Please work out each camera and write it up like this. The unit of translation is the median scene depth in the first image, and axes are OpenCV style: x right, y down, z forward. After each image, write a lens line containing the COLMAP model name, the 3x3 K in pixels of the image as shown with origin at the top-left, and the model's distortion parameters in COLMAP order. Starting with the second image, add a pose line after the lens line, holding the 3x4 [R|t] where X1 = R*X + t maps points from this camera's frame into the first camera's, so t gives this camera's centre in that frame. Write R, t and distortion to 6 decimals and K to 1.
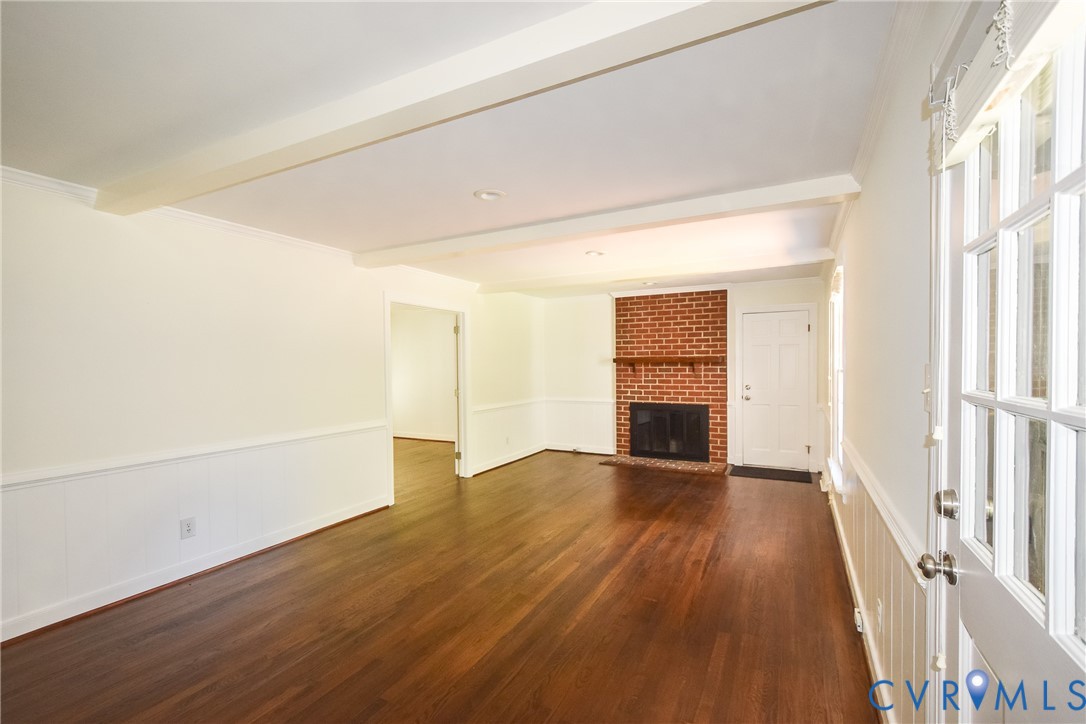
lens RADIAL K [[474.8, 0, 532.8], [0, 474.8, 373.5], [0, 0, 1]] dist [0.014618, -0.010865]
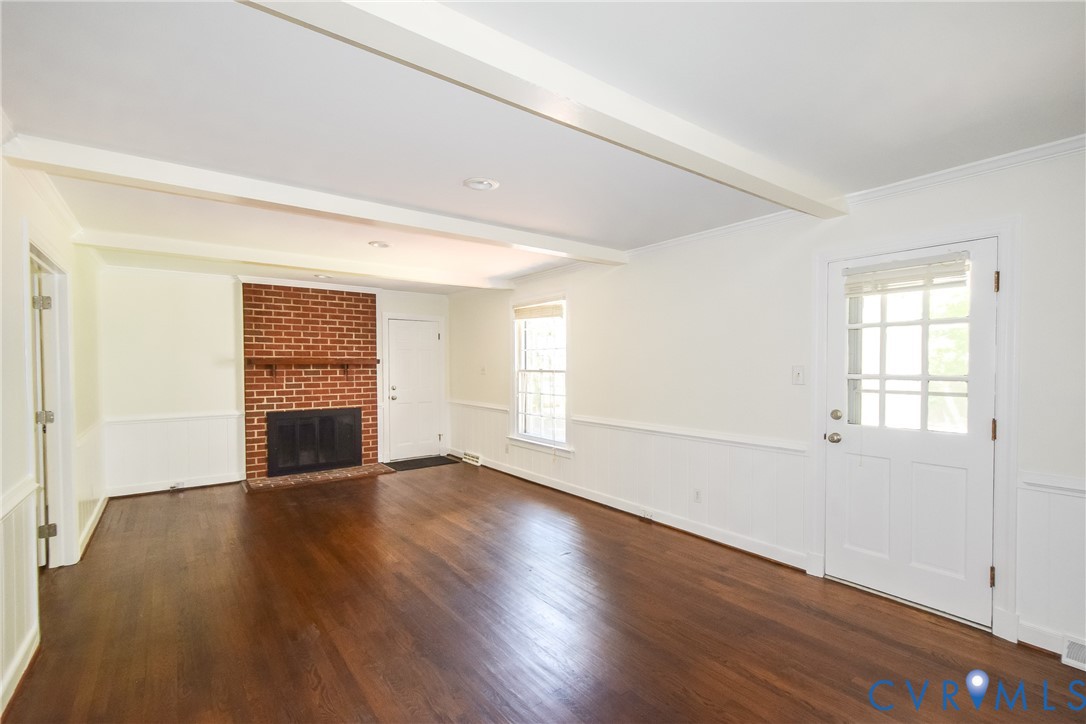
lens RADIAL K [[496.0, 0, 545.3], [0, 496.0, 374.8], [0, 0, 1]] dist [0.015925, -0.000494]
pose [[0.417944, -0.012726, 0.908384, -0.403166], [0.017108, 0.999835, 0.006137, -0.001848], [-0.908312, 0.012975, 0.418093, 0.210229]]
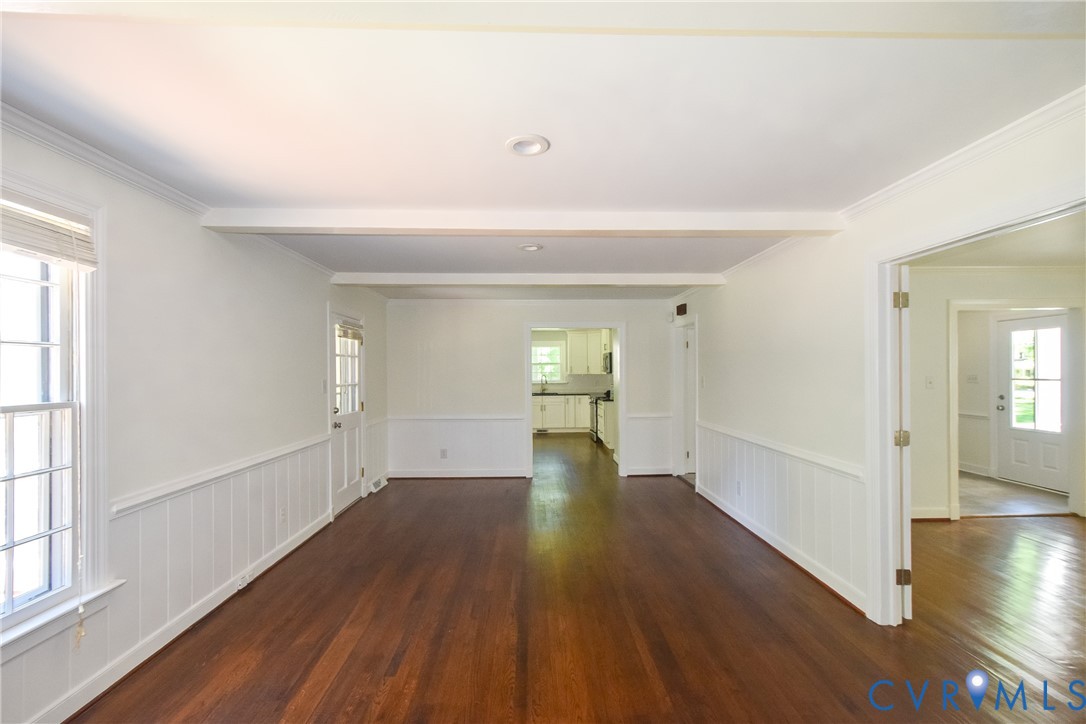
lens RADIAL K [[482.7, 0, 546.5], [0, 482.7, 372.3], [0, 0, 1]] dist [0.019344, -0.008321]
pose [[-0.861763, 0.022848, -0.506797, 0.245677], [0.012979, 0.999651, 0.022997, -0.025487], [0.507145, 0.013240, -0.861759, 0.949694]]
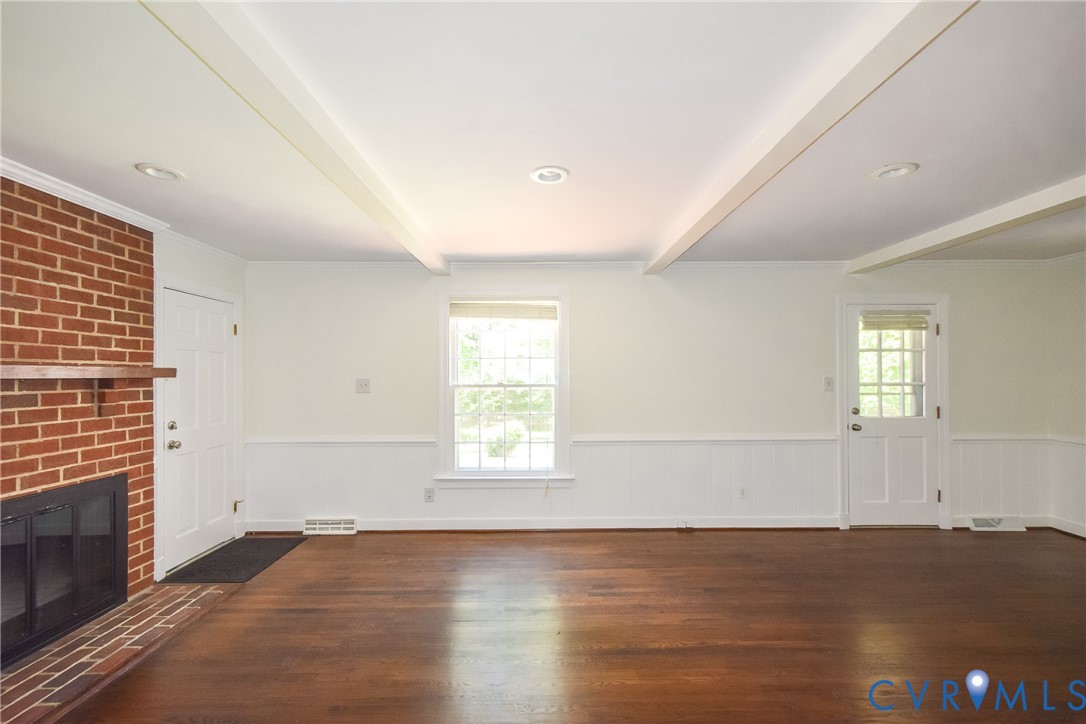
lens RADIAL K [[482.7, 0, 546.5], [0, 482.7, 372.3], [0, 0, 1]] dist [0.019344, -0.008321]
pose [[-0.488683, 0.016071, 0.872313, -0.227422], [0.025540, 0.999665, -0.004109, -0.017227], [-0.872088, 0.020271, -0.488930, 0.856959]]
